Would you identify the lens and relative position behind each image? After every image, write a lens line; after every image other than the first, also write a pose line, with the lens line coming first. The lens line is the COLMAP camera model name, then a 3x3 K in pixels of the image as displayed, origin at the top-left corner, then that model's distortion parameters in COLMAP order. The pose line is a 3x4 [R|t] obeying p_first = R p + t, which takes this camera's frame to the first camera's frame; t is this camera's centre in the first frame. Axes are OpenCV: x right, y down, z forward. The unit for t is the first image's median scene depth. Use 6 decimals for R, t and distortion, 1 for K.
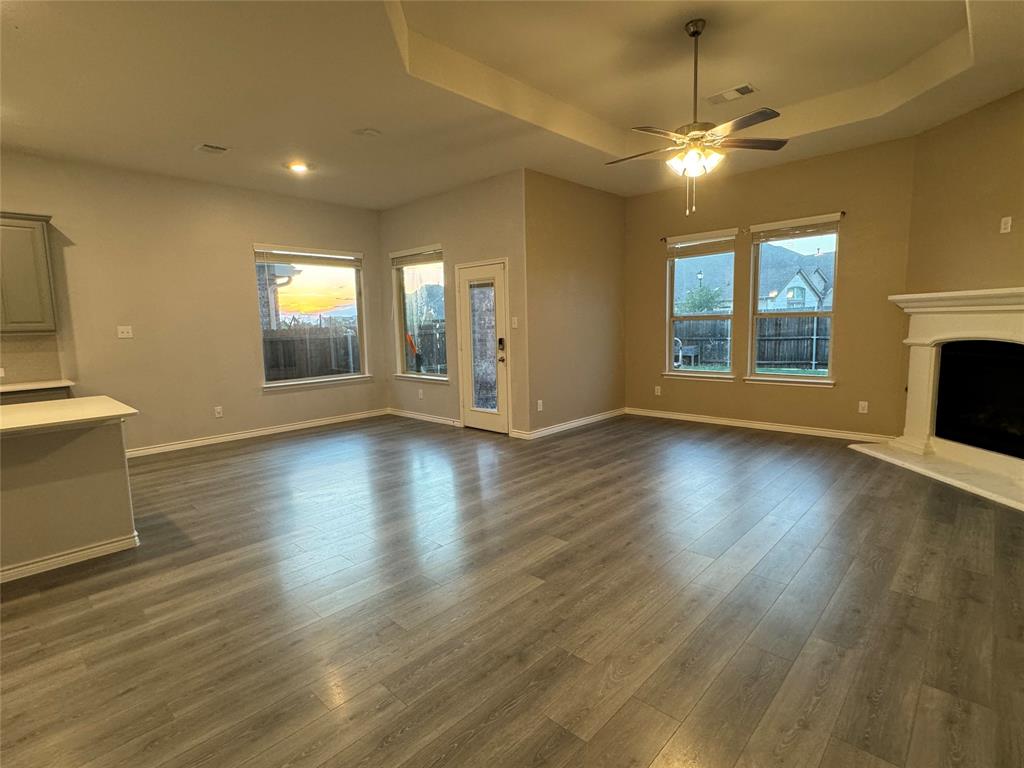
lens RADIAL K [[512.1, 0, 513.1], [0, 512.1, 382.6], [0, 0, 1]] dist [-0.001571, -0.000192]
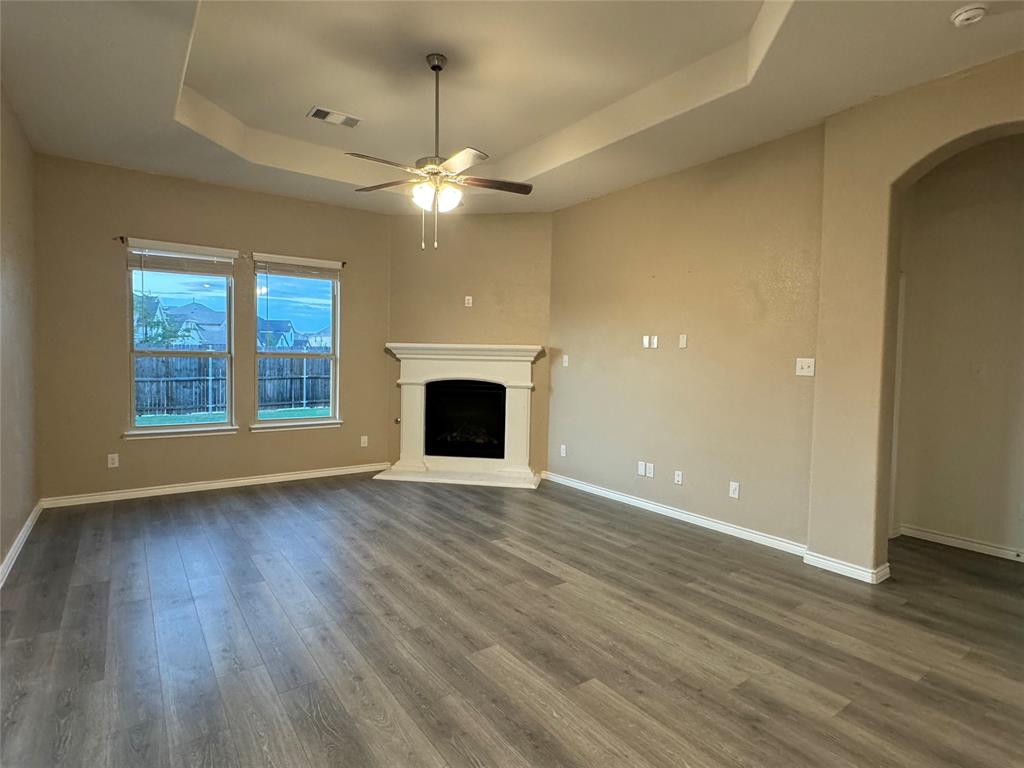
lens RADIAL K [[536.3, 0, 514.2], [0, 536.3, 381.3], [0, 0, 1]] dist [-0.006300, 0.002796]
pose [[0.181281, -0.011662, 0.983362, -0.483091], [0.093384, 0.995615, -0.005408, -0.054641], [-0.978987, 0.092811, 0.181576, 0.565200]]
